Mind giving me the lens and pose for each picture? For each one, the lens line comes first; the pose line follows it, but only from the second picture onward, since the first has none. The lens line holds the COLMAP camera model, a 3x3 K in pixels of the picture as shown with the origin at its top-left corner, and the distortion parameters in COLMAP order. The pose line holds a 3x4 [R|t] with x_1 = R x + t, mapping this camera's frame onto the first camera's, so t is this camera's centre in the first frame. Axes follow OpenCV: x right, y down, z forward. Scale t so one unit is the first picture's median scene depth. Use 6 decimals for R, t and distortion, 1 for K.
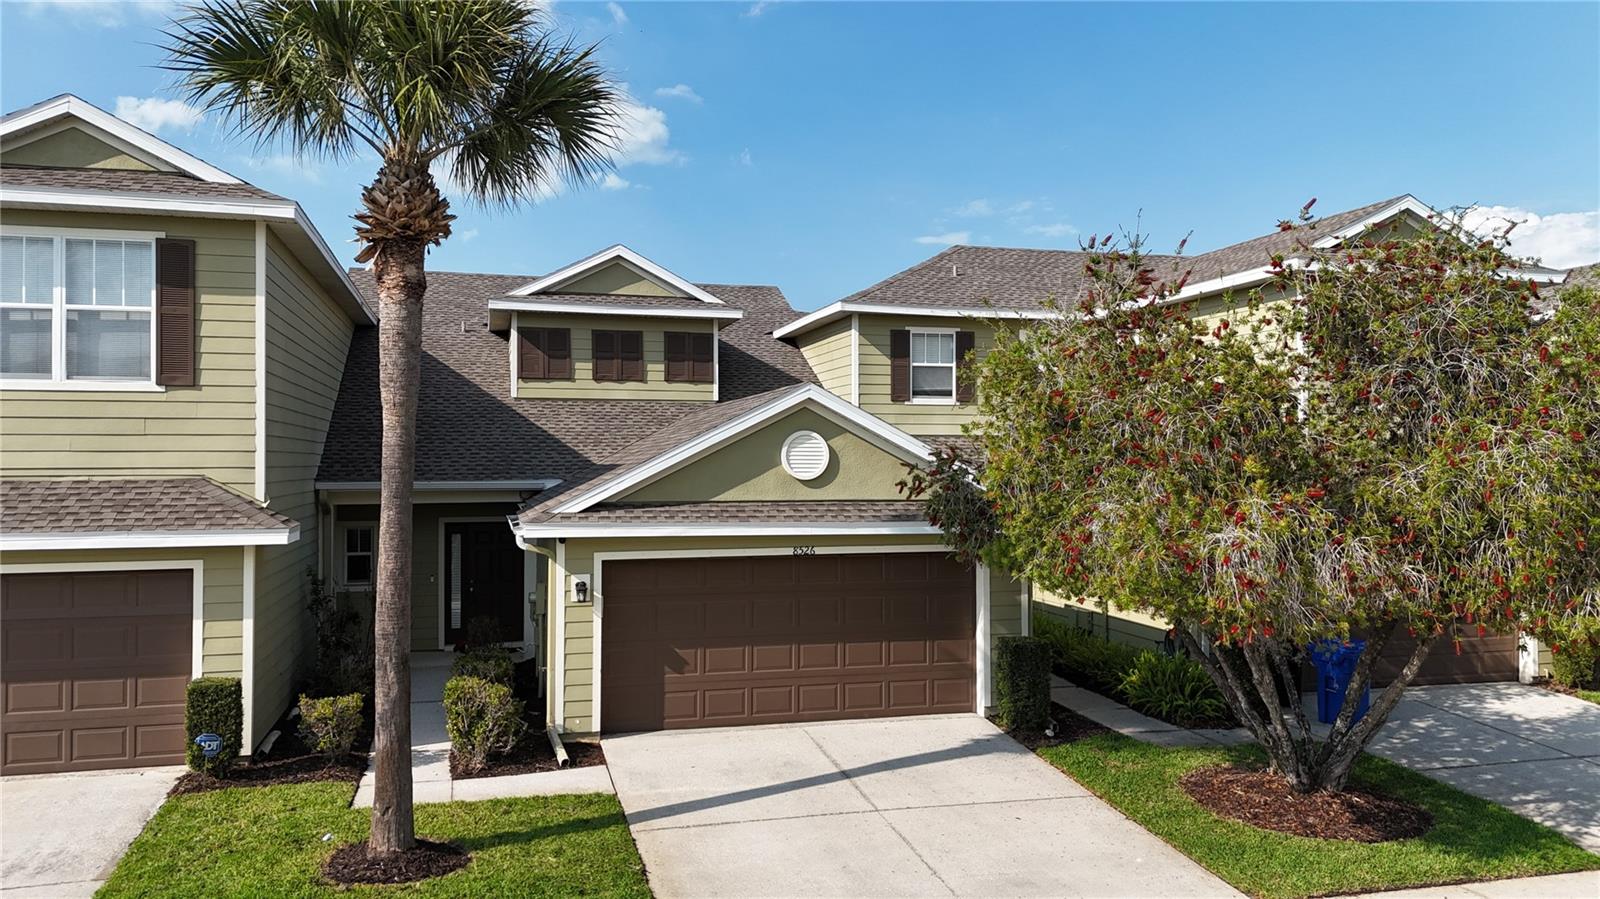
lens RADIAL K [[1174.2, 0, 790.3], [0, 1174.2, 445.1], [0, 0, 1]] dist [0.061652, -0.038136]
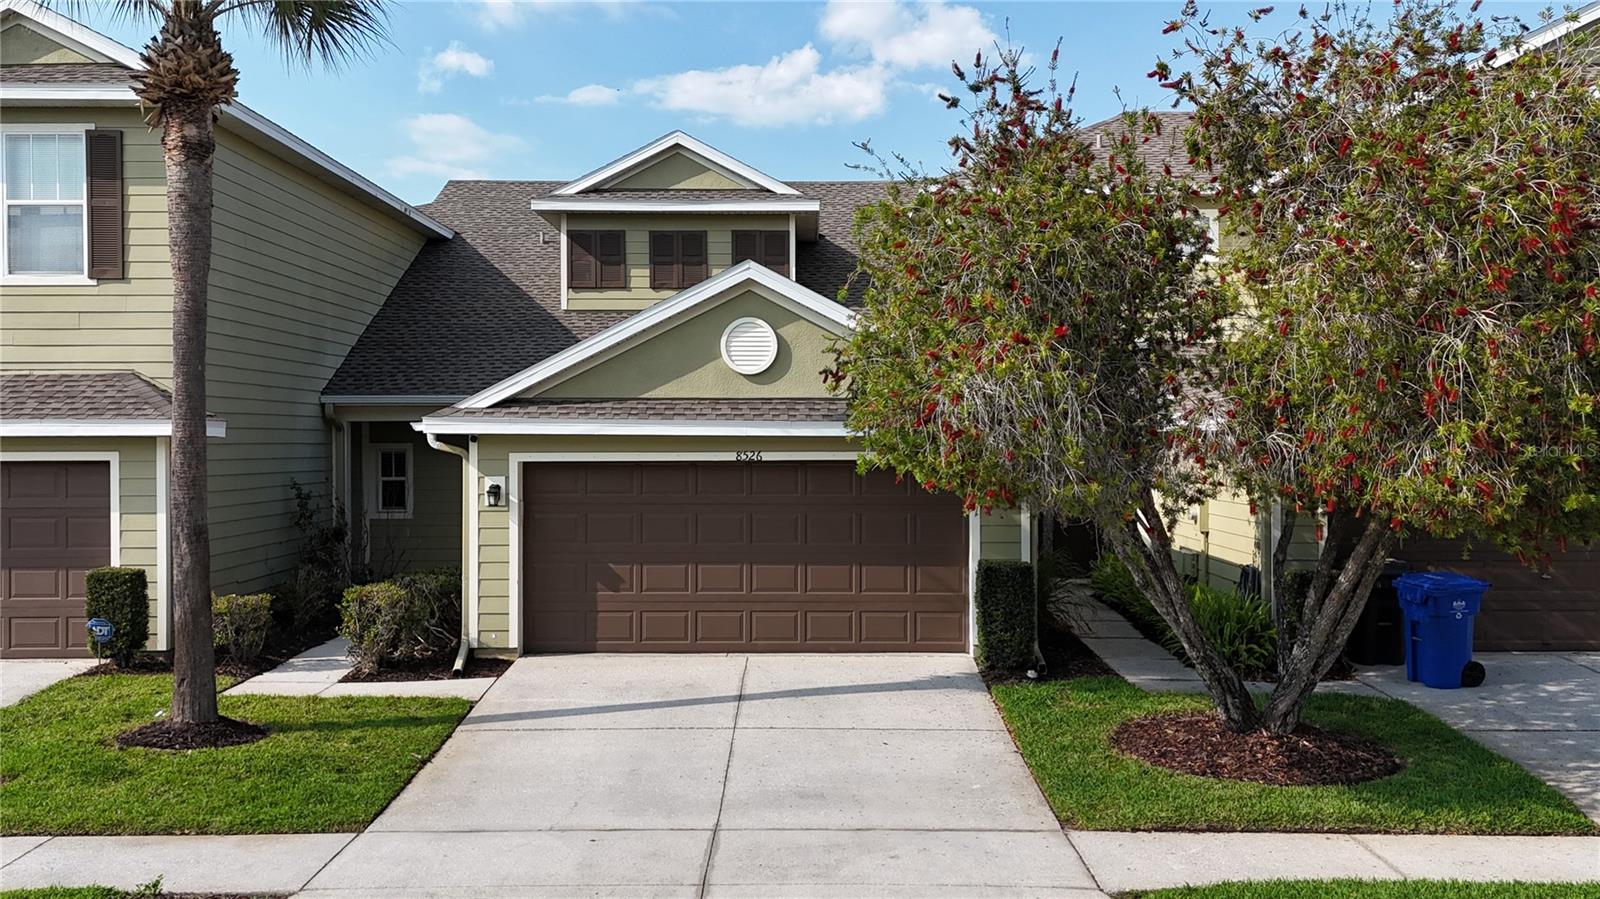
lens RADIAL K [[1450.8, 0, 799.3], [0, 1450.8, 449.3], [0, 0, 1]] dist [0.064629, -0.021237]
pose [[0.964373, 0.000403, -0.264546, 0.361739], [0.005119, 0.999783, 0.020184, 0.069648], [0.264497, -0.020819, 0.964162, -0.028800]]
